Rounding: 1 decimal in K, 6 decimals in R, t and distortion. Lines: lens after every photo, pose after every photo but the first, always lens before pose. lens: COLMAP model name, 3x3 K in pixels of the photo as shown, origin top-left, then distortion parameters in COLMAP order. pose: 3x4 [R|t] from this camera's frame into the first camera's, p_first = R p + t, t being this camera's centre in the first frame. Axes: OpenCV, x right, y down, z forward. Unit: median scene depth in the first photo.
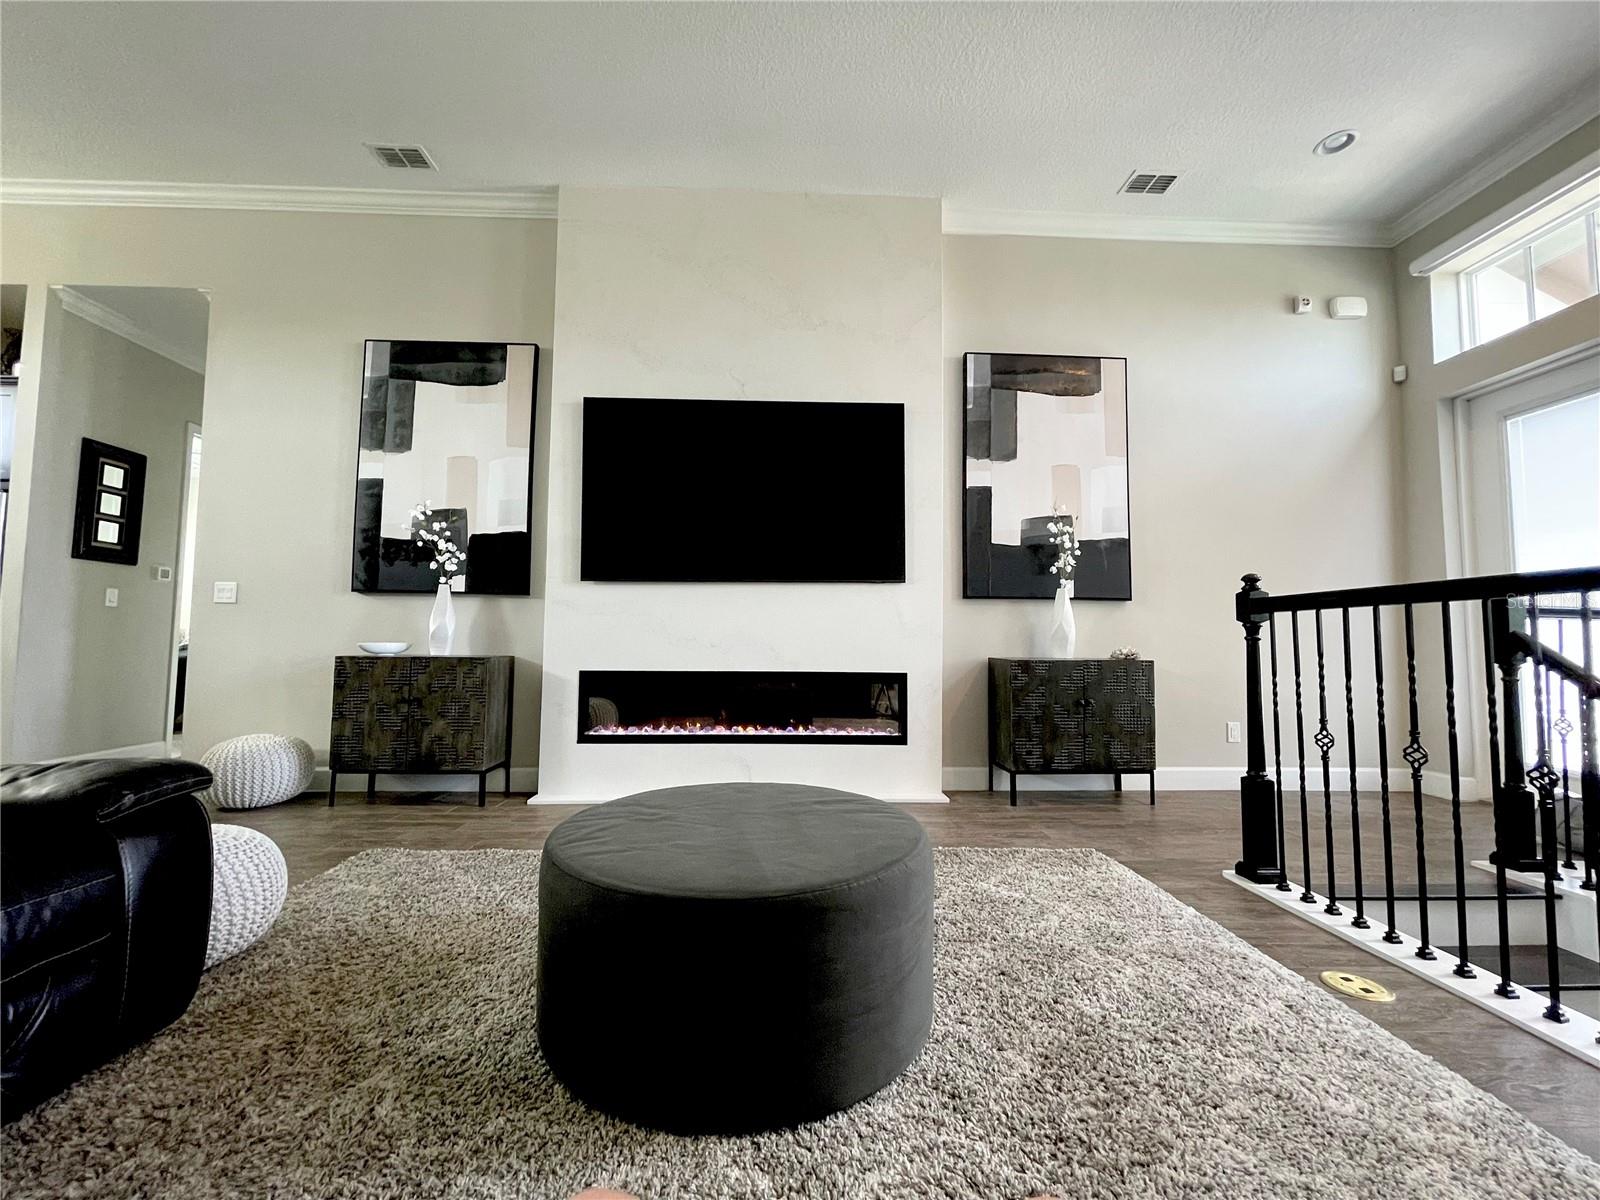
lens RADIAL K [[645.5, 0, 792.6], [0, 645.5, 604.1], [0, 0, 1]] dist [-0.001626, 0.000092]
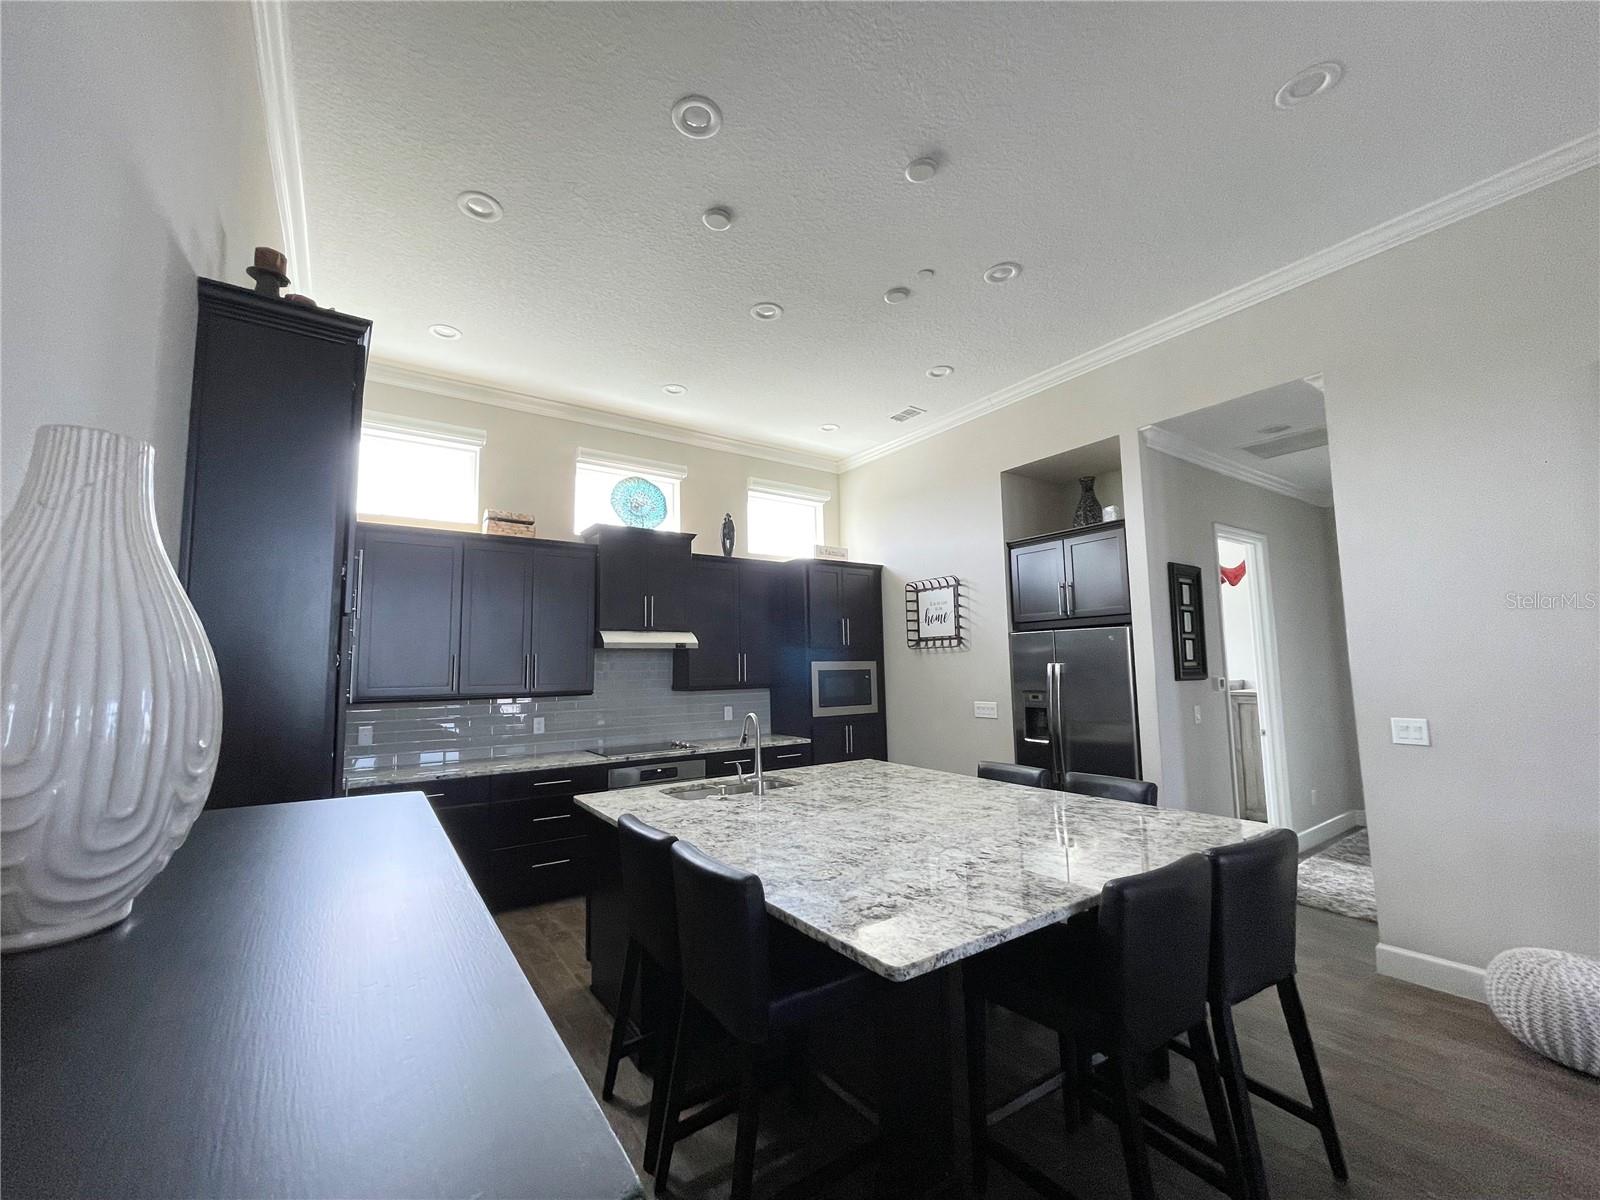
lens RADIAL K [[645.5, 0, 792.6], [0, 645.5, 604.1], [0, 0, 1]] dist [-0.001626, 0.000092]
pose [[0.543526, -0.101174, -0.833273, -0.680247], [0.076874, 0.994537, -0.070611, -0.197002], [0.835865, -0.025678, 0.548334, -0.083704]]
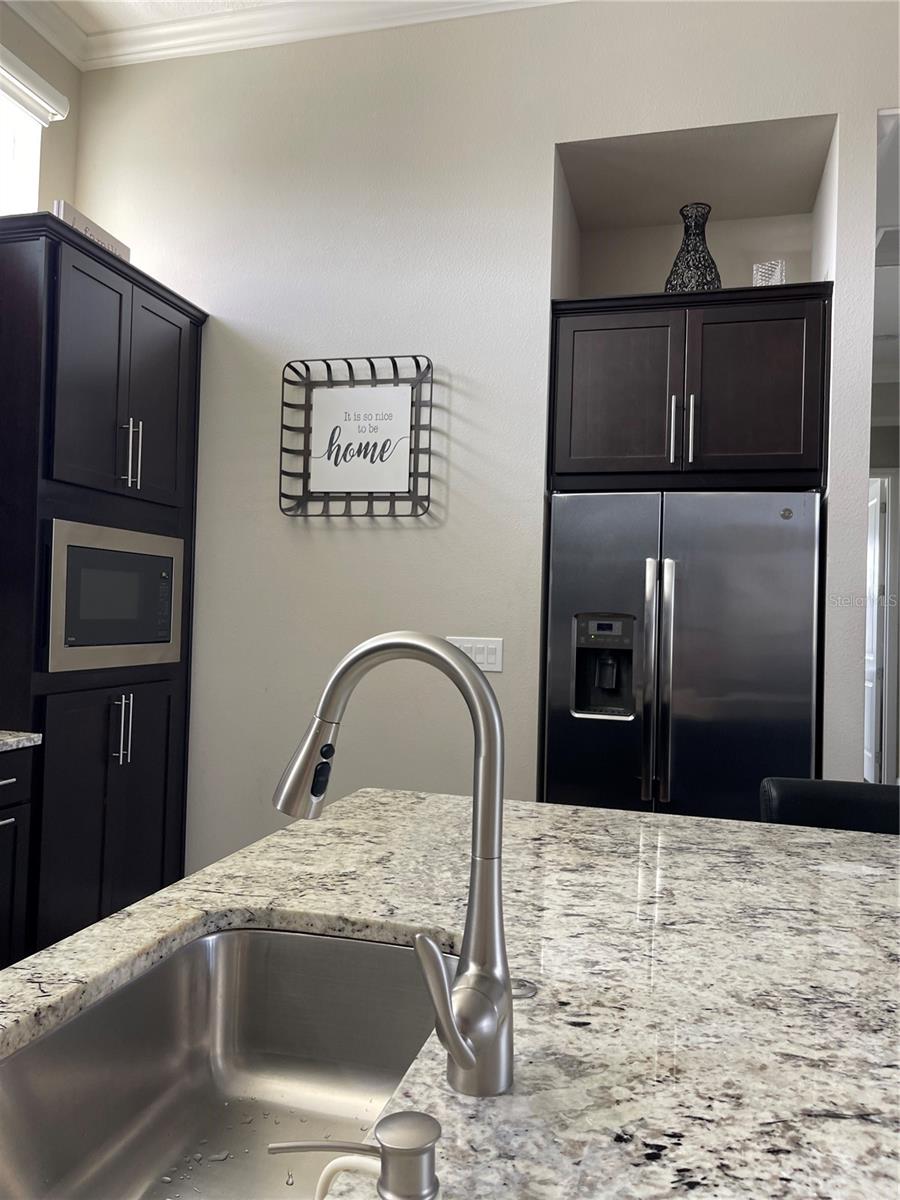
lens RADIAL K [[908.3, 0, 457.2], [0, 908.3, 601.4], [0, 0, 1]] dist [0.084711, -0.126114]
pose [[0.960974, 0.013875, -0.276289, -1.437290], [-0.001145, 0.998932, 0.046184, -0.128693], [0.276635, -0.044066, 0.959964, 0.150978]]
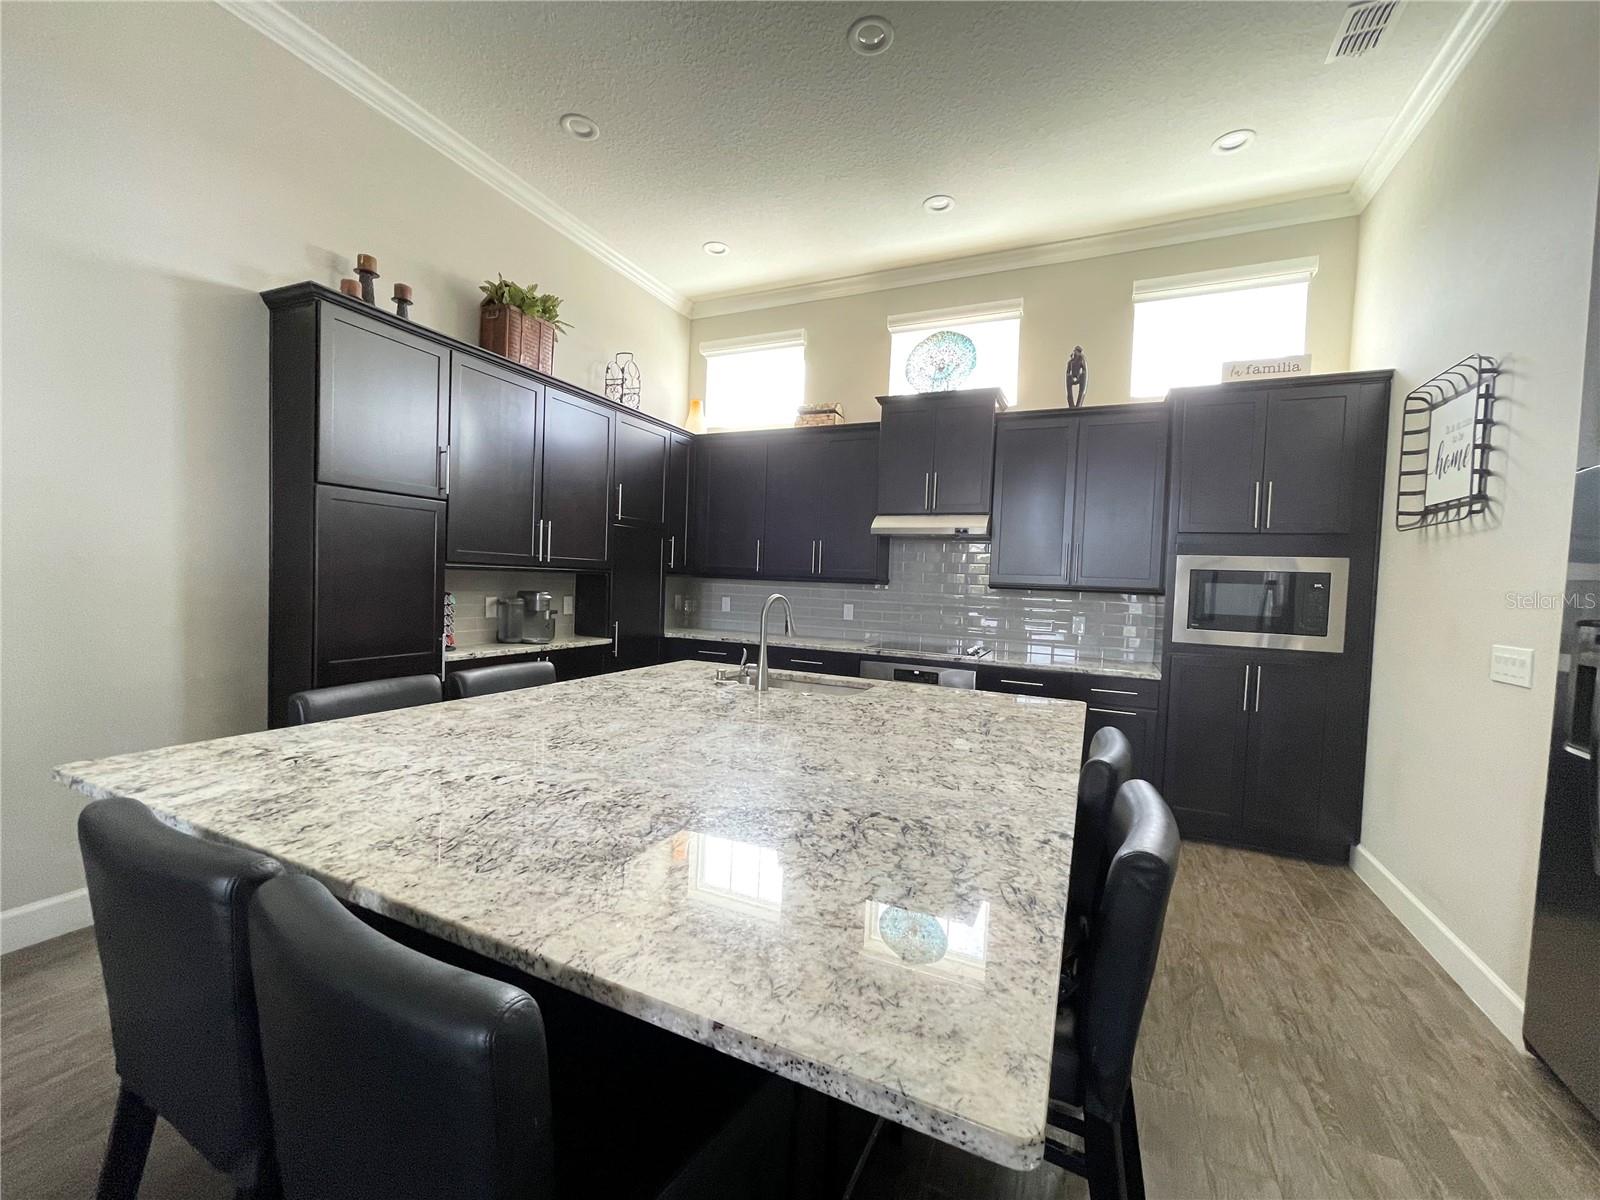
lens RADIAL K [[647.3, 0, 794.4], [0, 647.3, 603.0], [0, 0, 1]] dist [-0.002083, 0.000470]
pose [[-0.445332, 0.006354, -0.895343, -0.833516], [0.016307, 0.999867, -0.001016, -0.097974], [0.895217, -0.015053, -0.445376, 0.743080]]
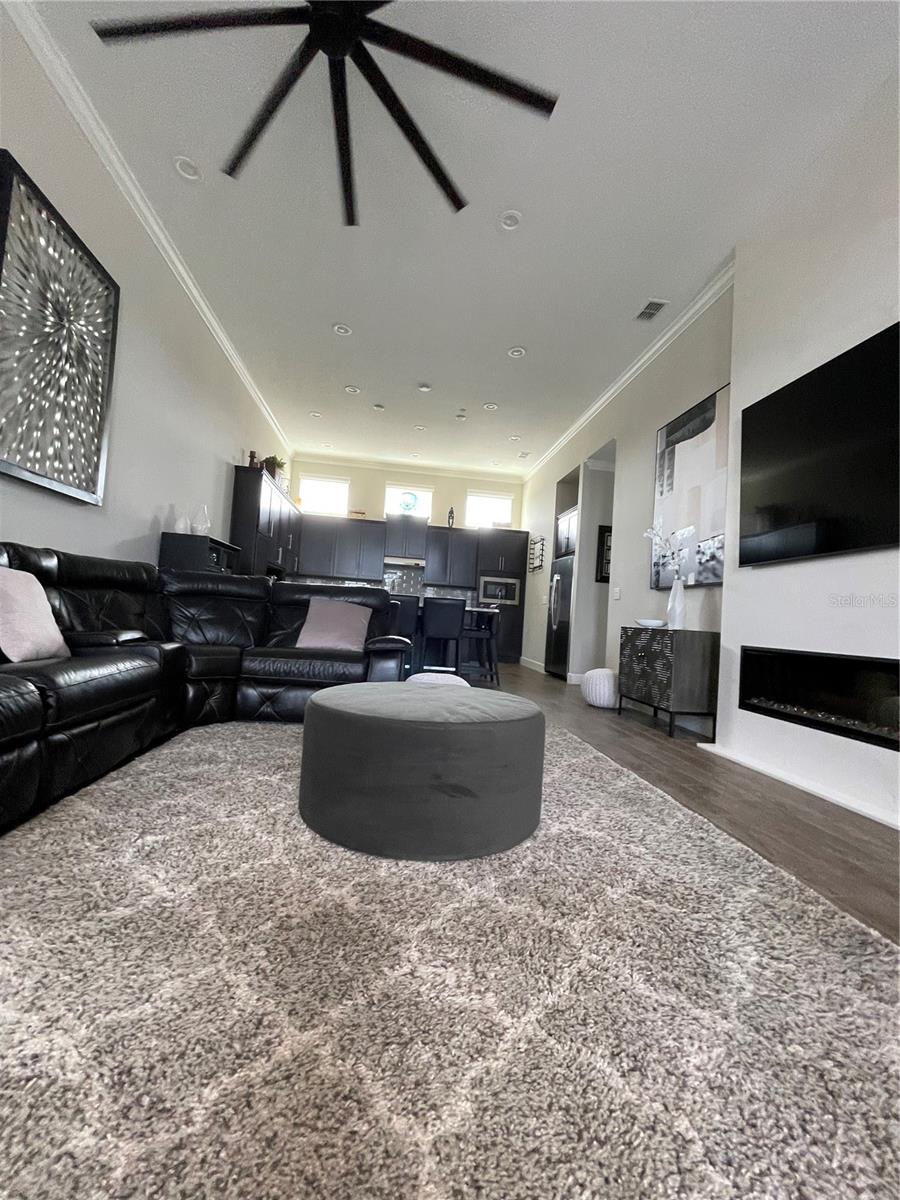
lens RADIAL K [[484.1, 0, 447.1], [0, 484.1, 597.3], [0, 0, 1]] dist [-0.001626, 0.000092]
pose [[0.092371, -0.044500, -0.994730, 0.510291], [-0.002726, 0.998986, -0.044944, 0.060841], [0.995721, 0.006863, 0.092156, 0.419337]]
